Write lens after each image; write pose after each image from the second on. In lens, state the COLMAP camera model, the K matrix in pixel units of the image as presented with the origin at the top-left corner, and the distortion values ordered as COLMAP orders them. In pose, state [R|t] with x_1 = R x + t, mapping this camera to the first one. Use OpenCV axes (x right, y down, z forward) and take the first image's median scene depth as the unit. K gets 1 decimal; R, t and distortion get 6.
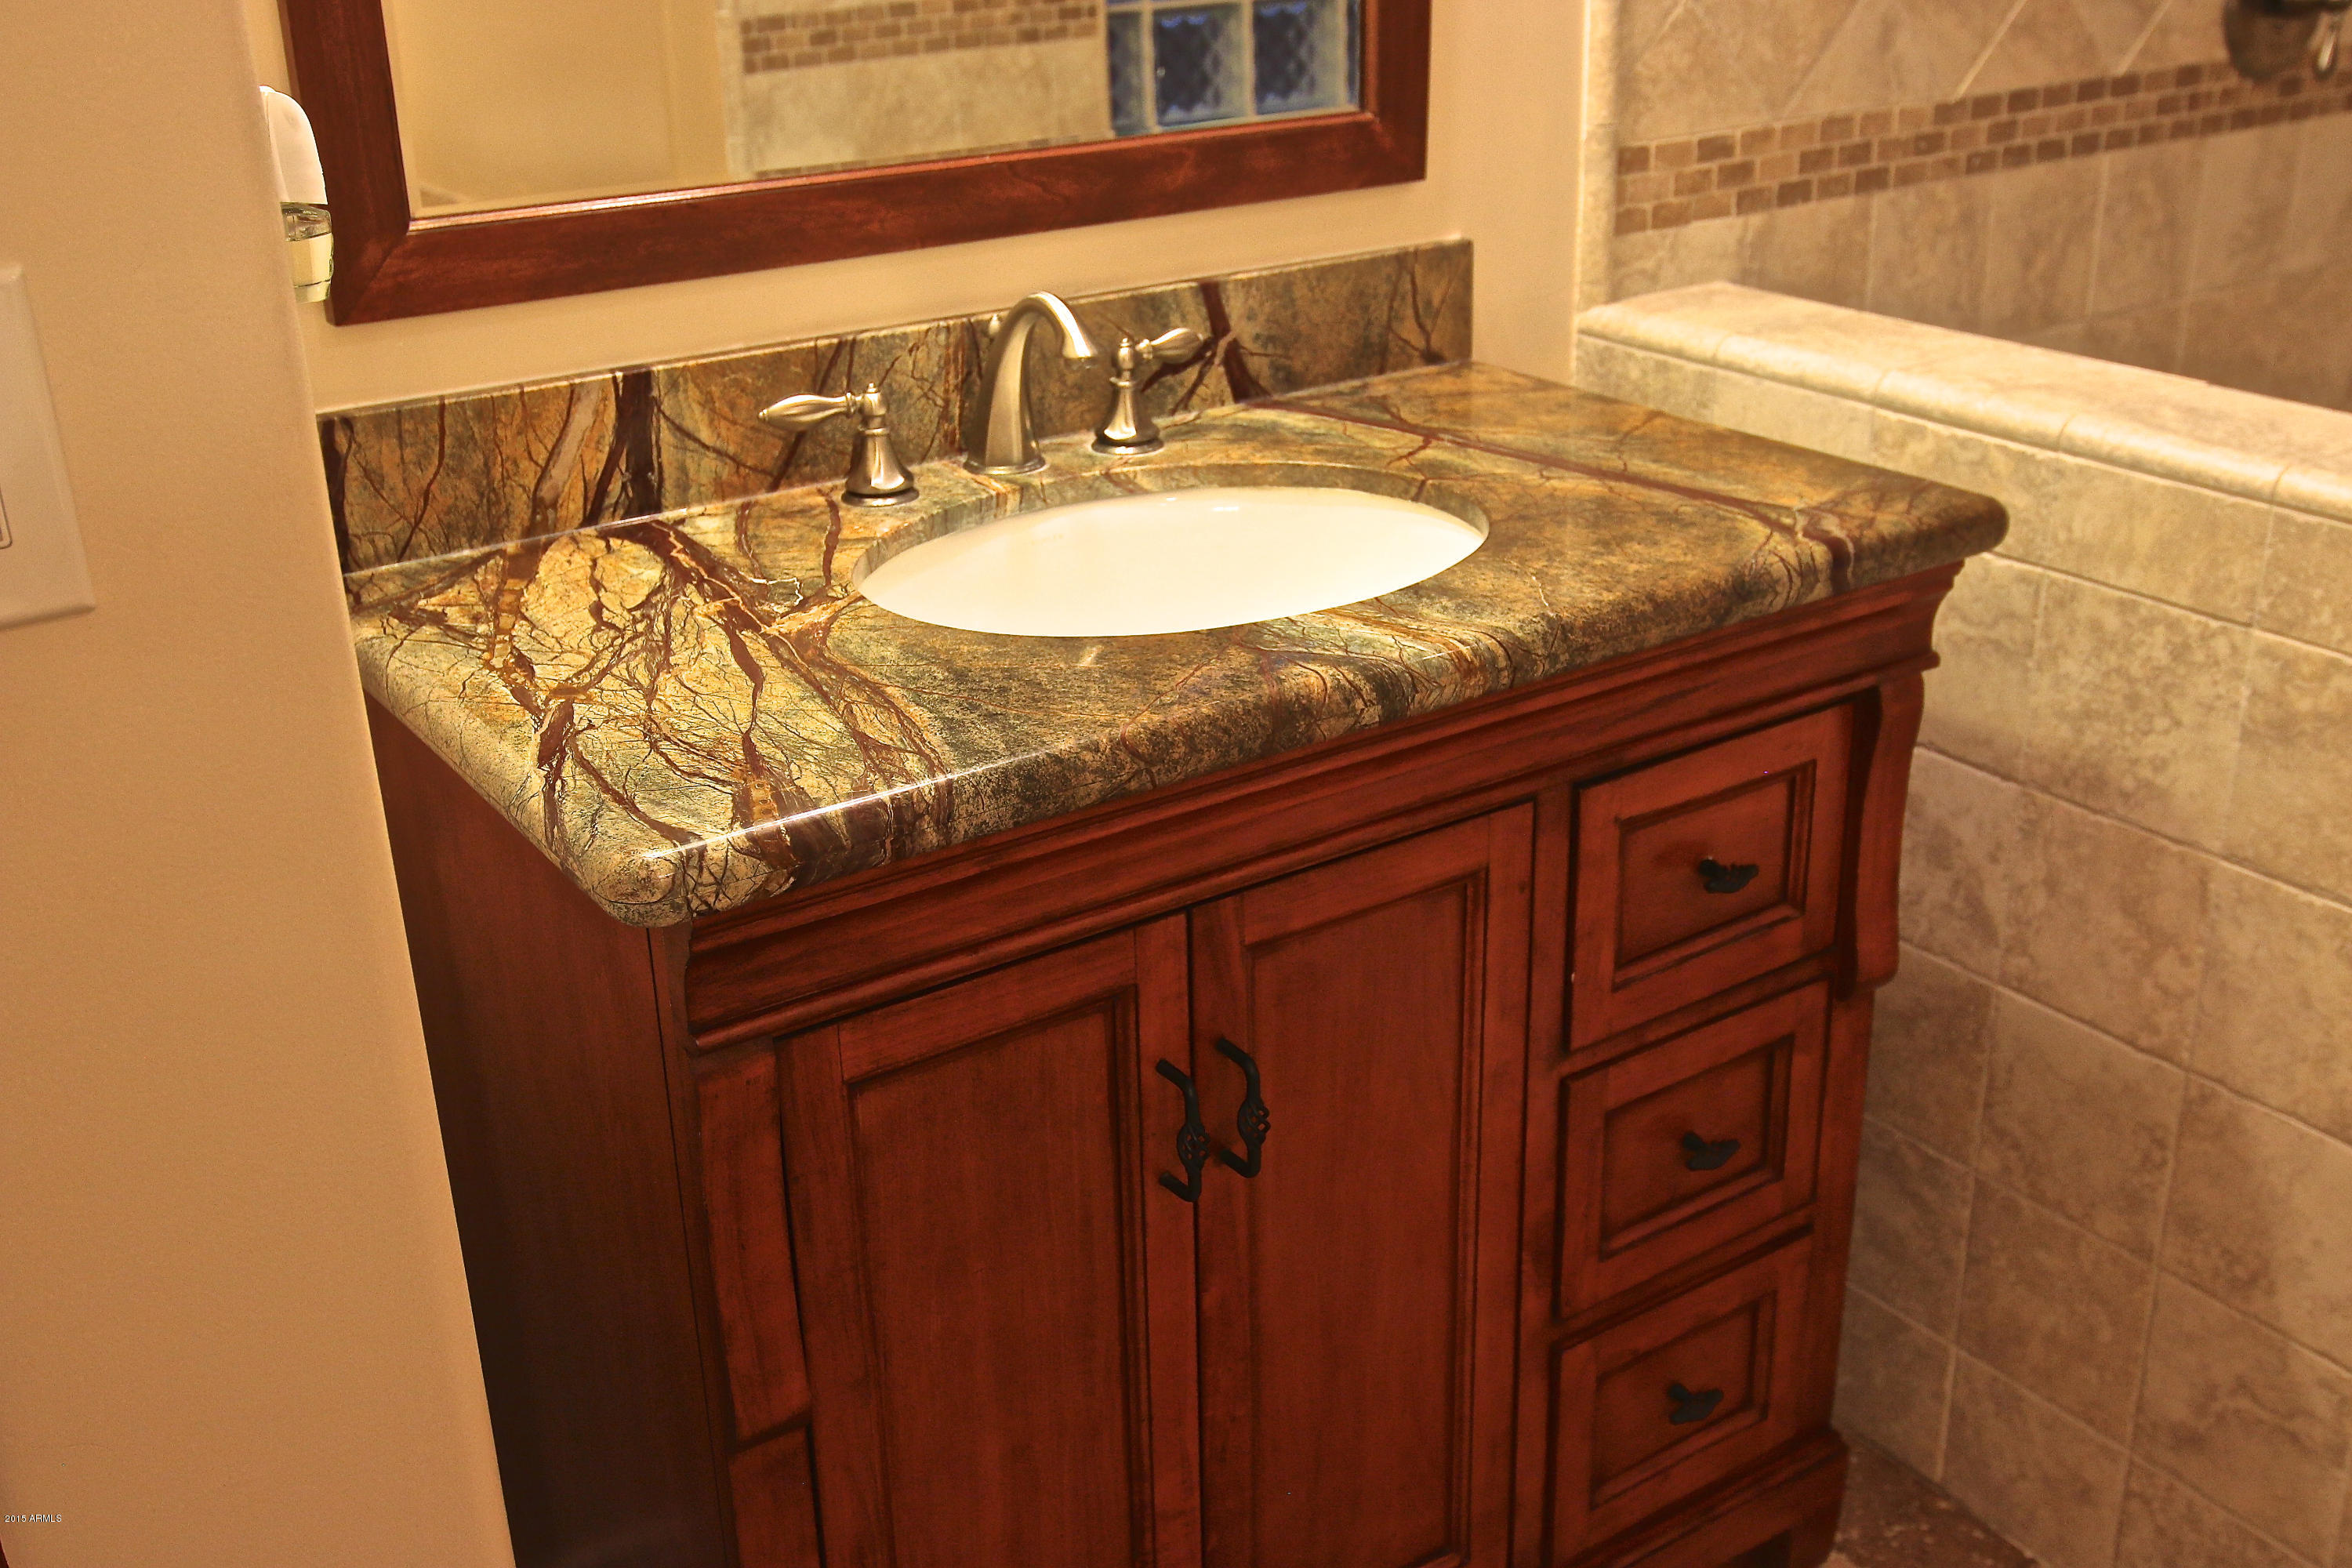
lens RADIAL K [[2404.8, 0, 1175.2], [0, 2404.8, 783.4], [0, 0, 1]] dist [-0.003939, 0.000000]
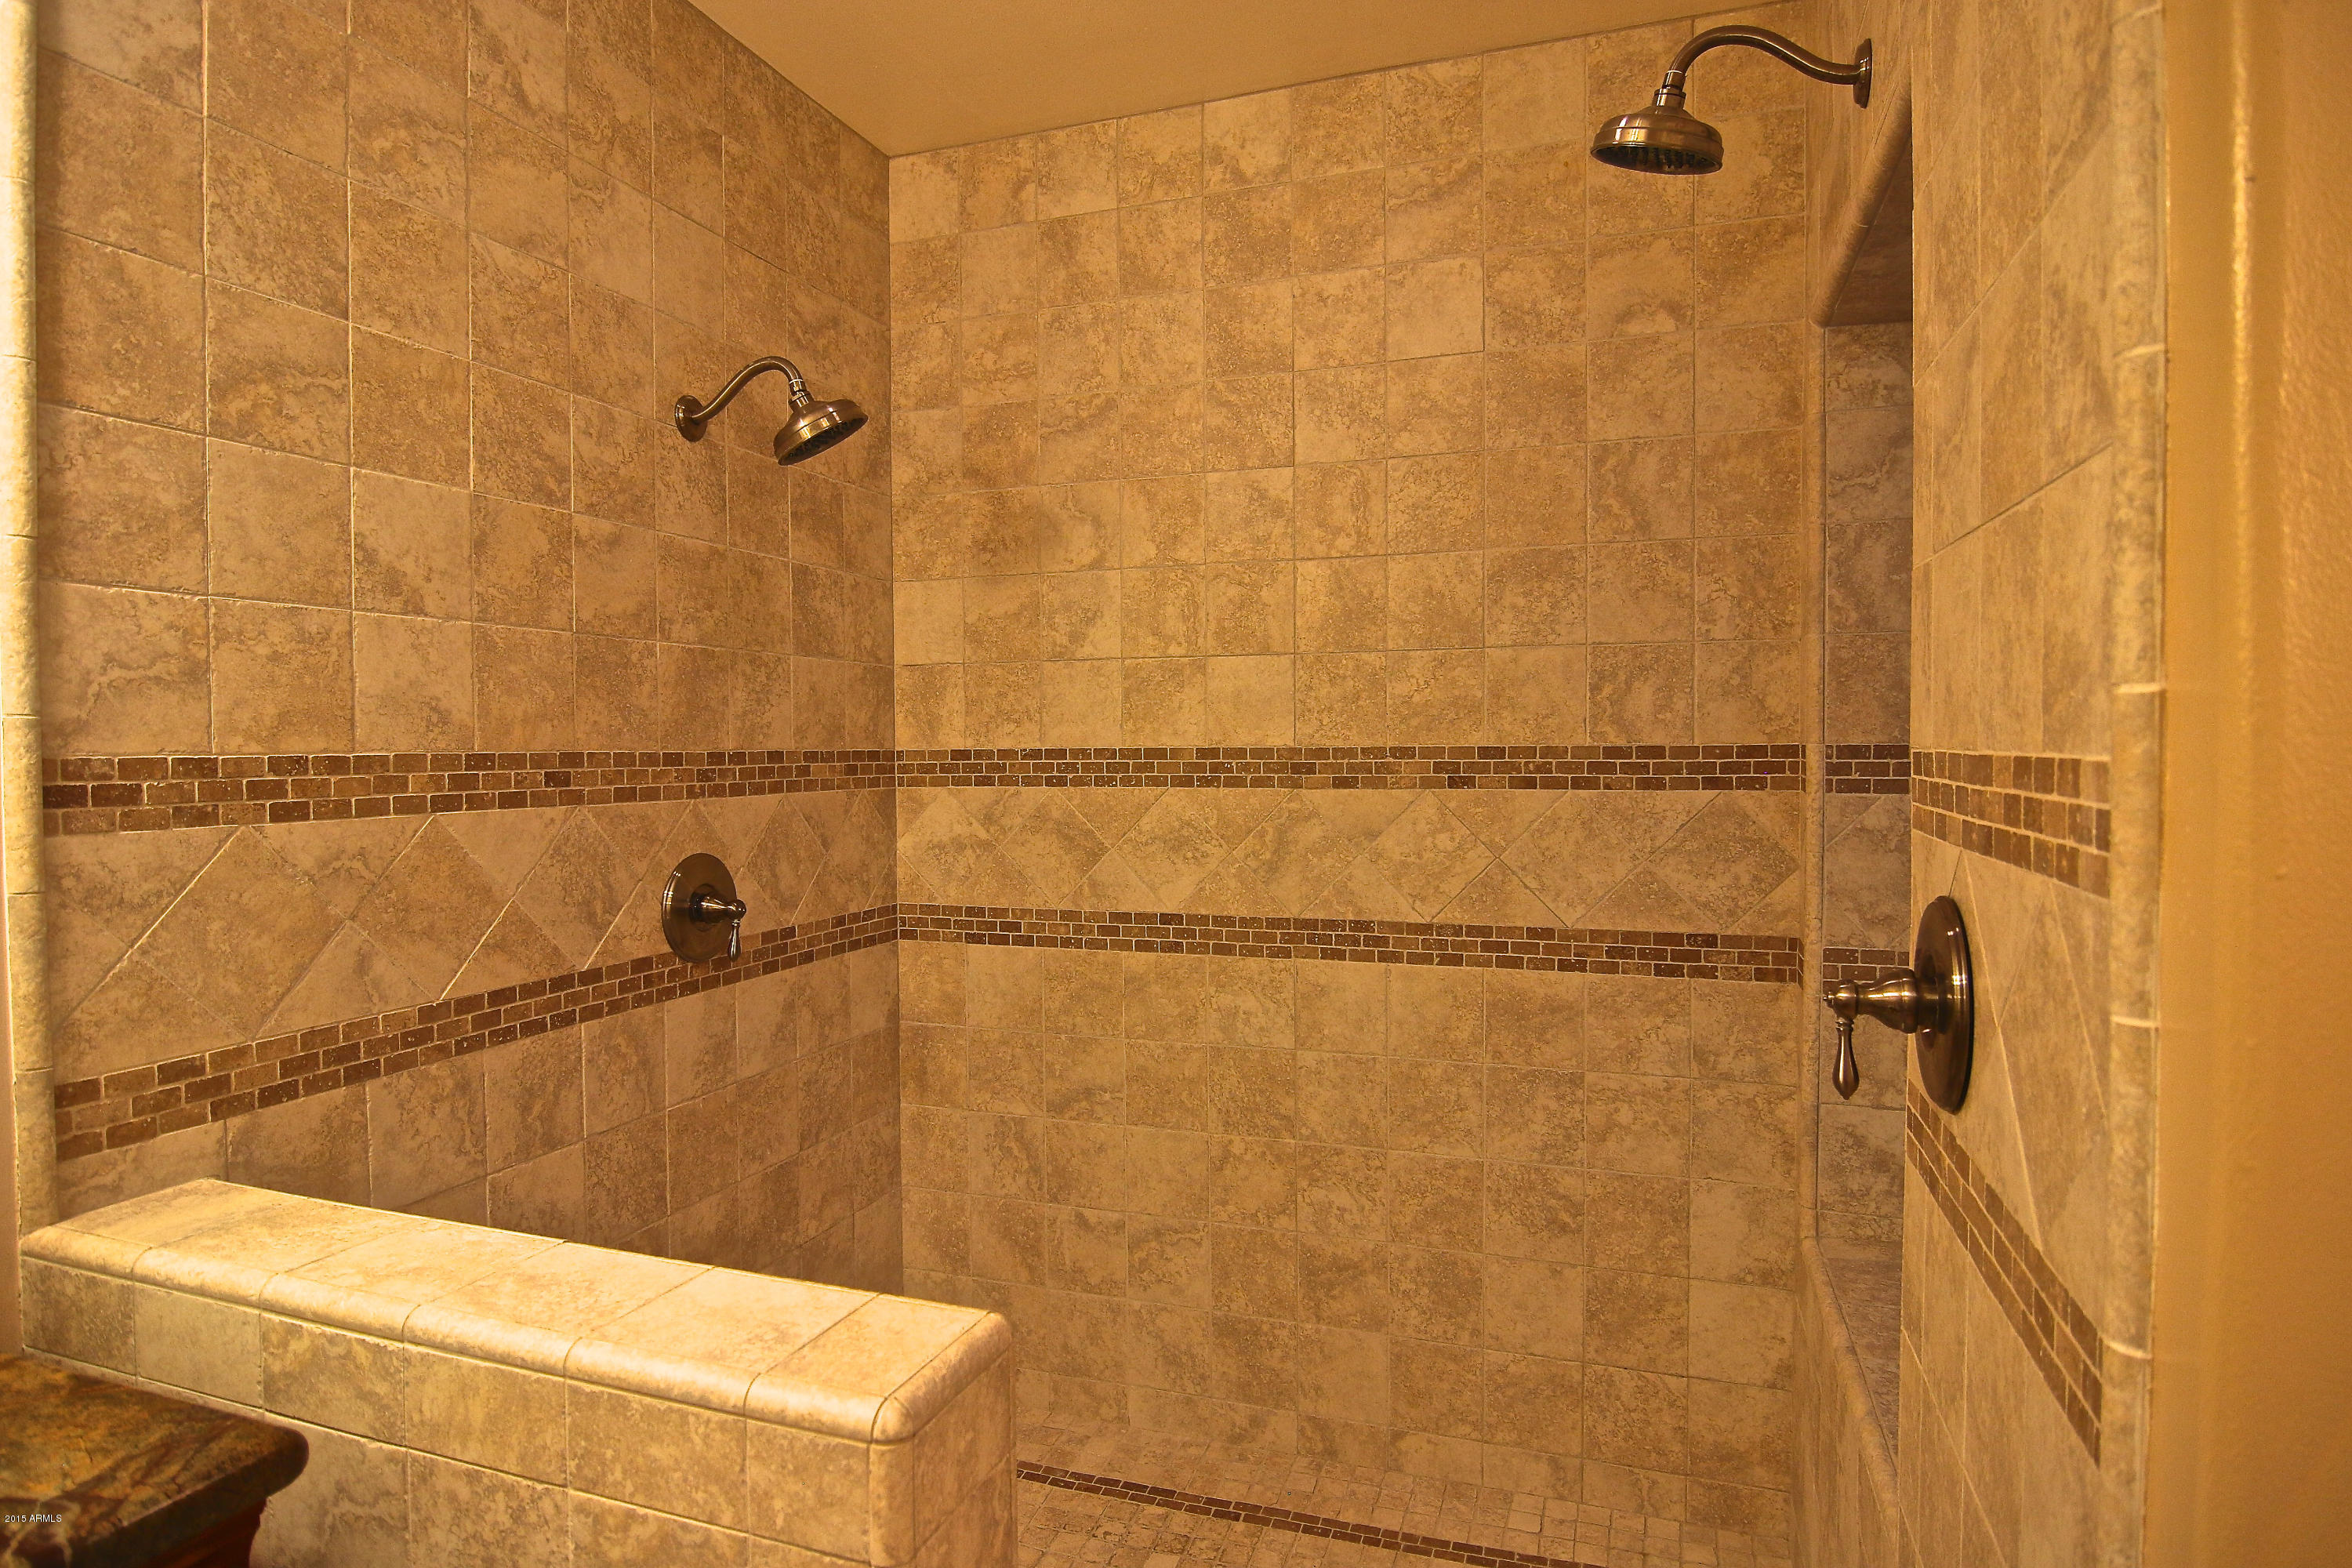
lens RADIAL K [[1316.8, 0, 1184.6], [0, 1316.8, 776.7], [0, 0, 1]] dist [-0.012360, -0.009530]
pose [[0.801429, 0.009124, 0.598021, 0.287659], [0.216255, 0.927814, -0.303966, -0.117203], [-0.557625, 0.372932, 0.741603, 0.234880]]
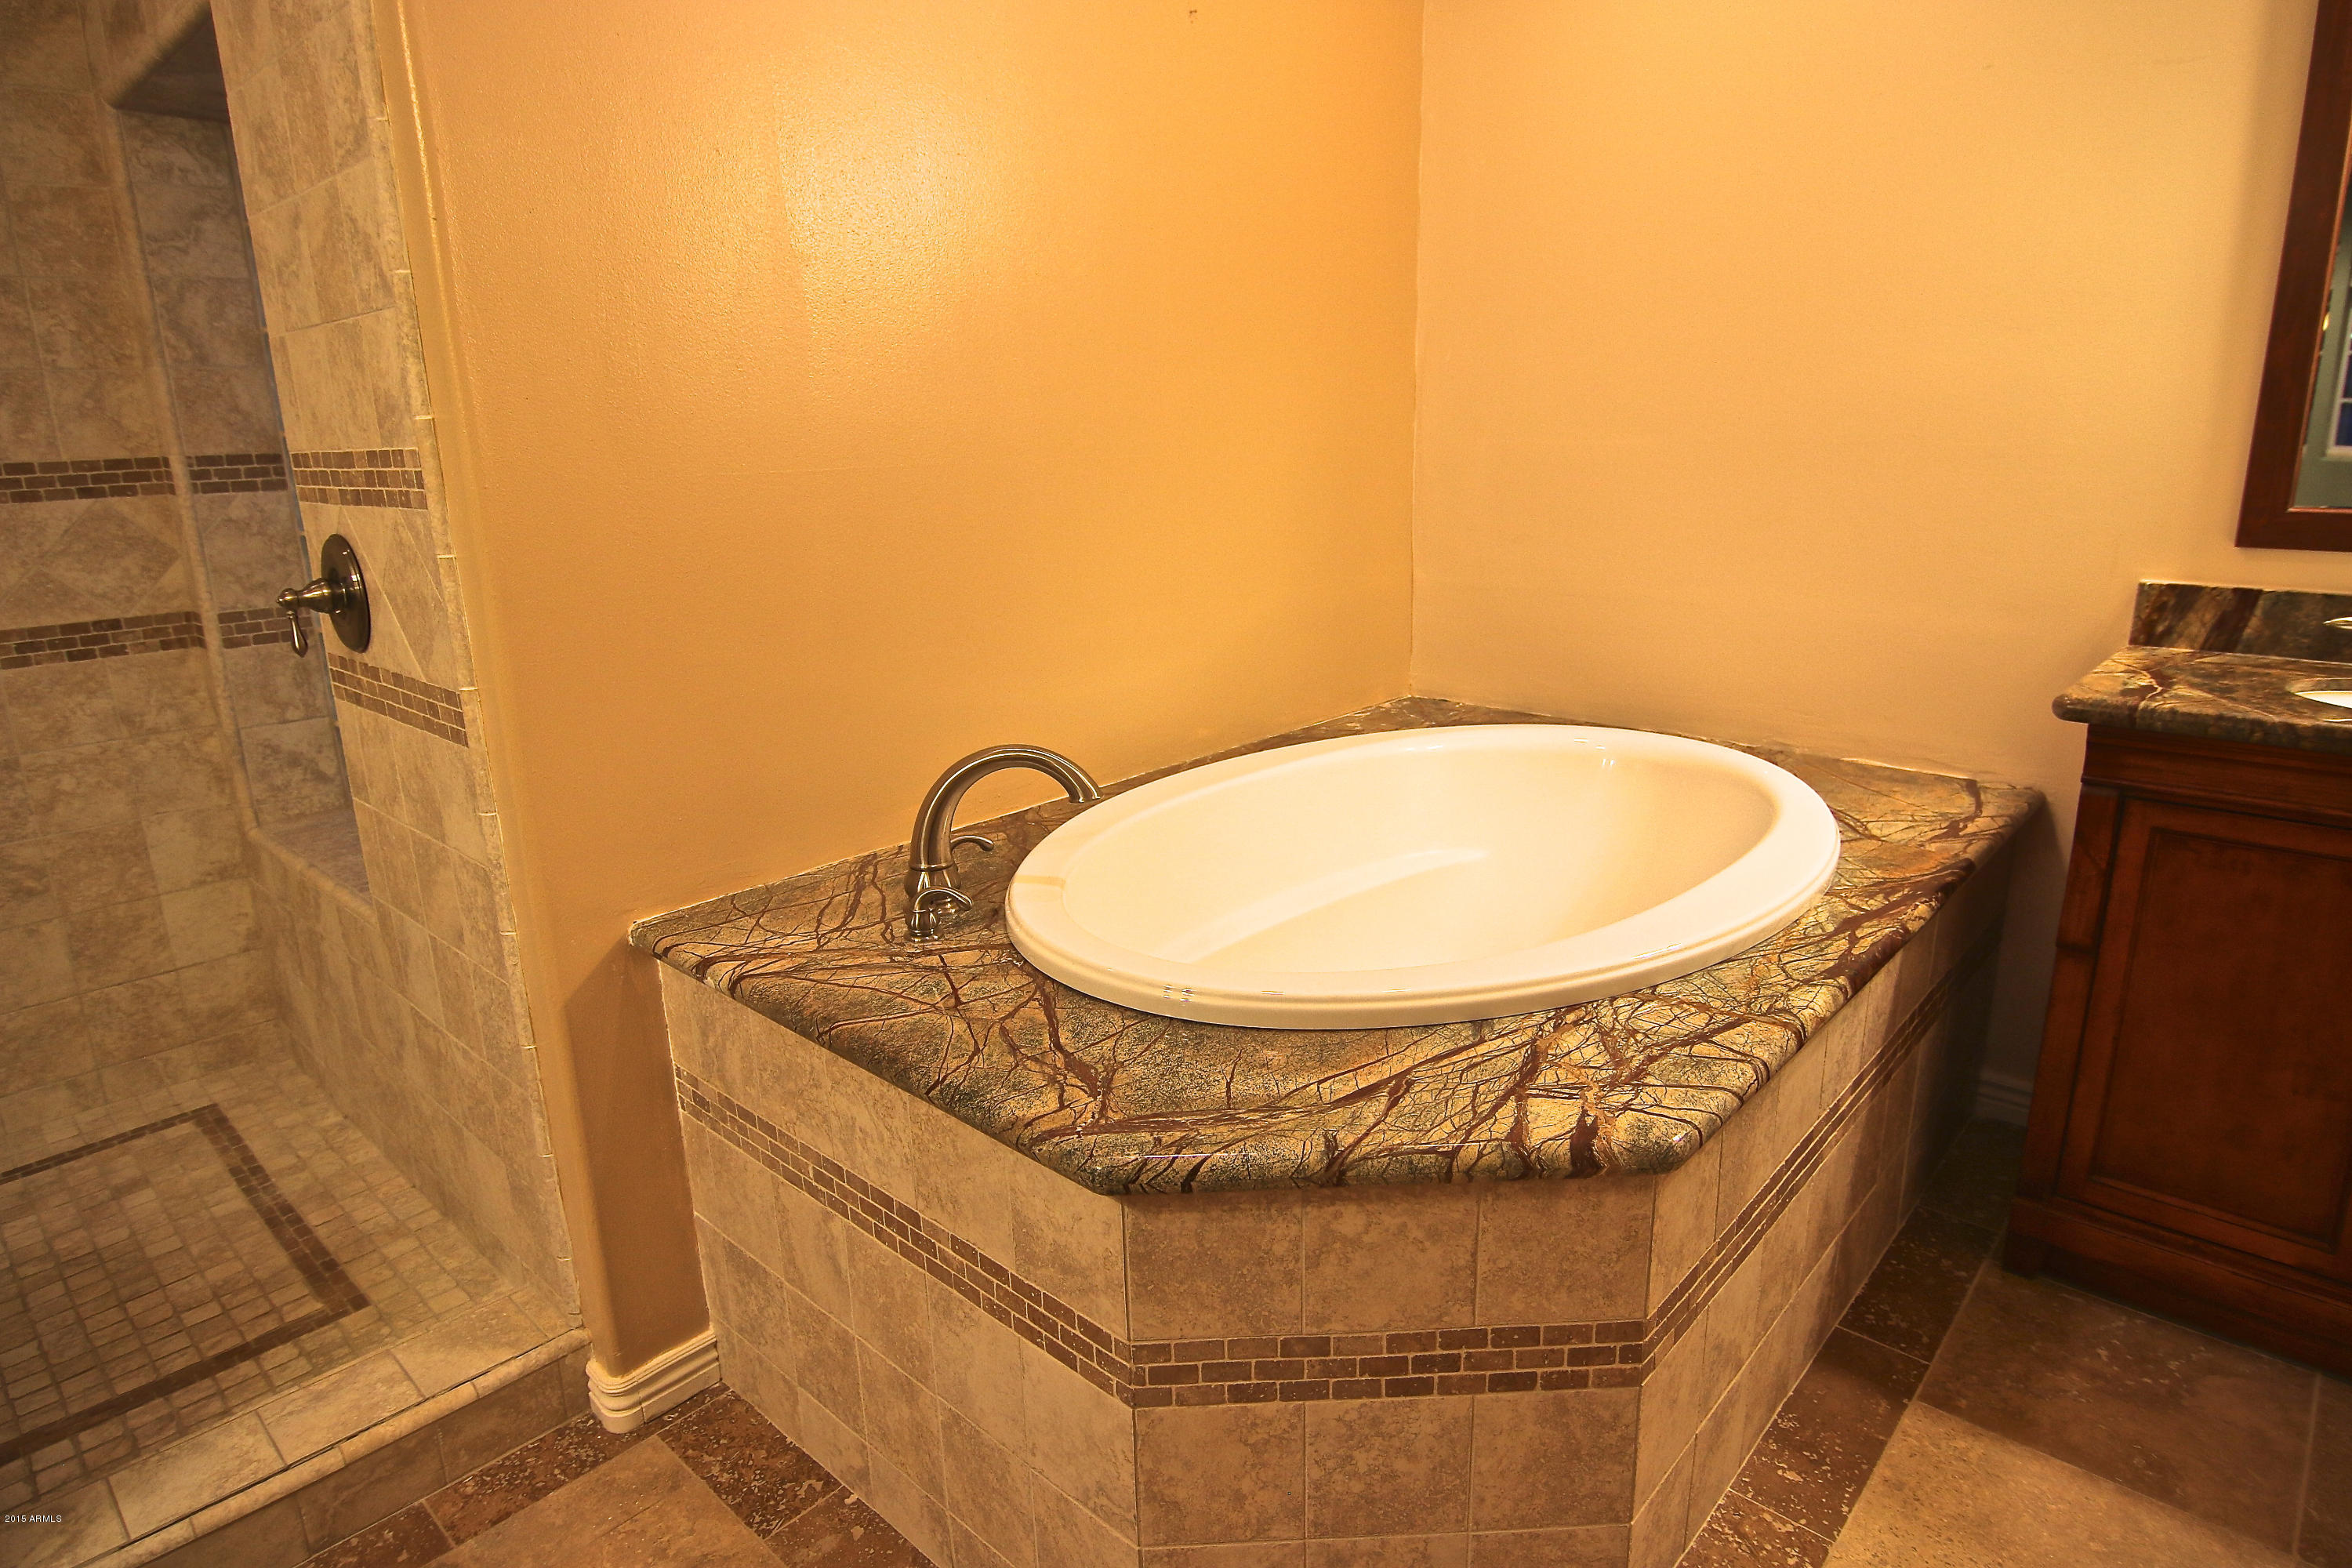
lens RADIAL K [[1316.8, 0, 1177.4], [0, 1316.8, 782.4], [0, 0, 1]] dist [-0.012360, -0.009530]
pose [[-0.230728, -0.217326, 0.948438, -0.315967], [0.407179, 0.863721, 0.296969, -0.031767], [-0.883725, 0.454703, -0.110794, 0.101605]]
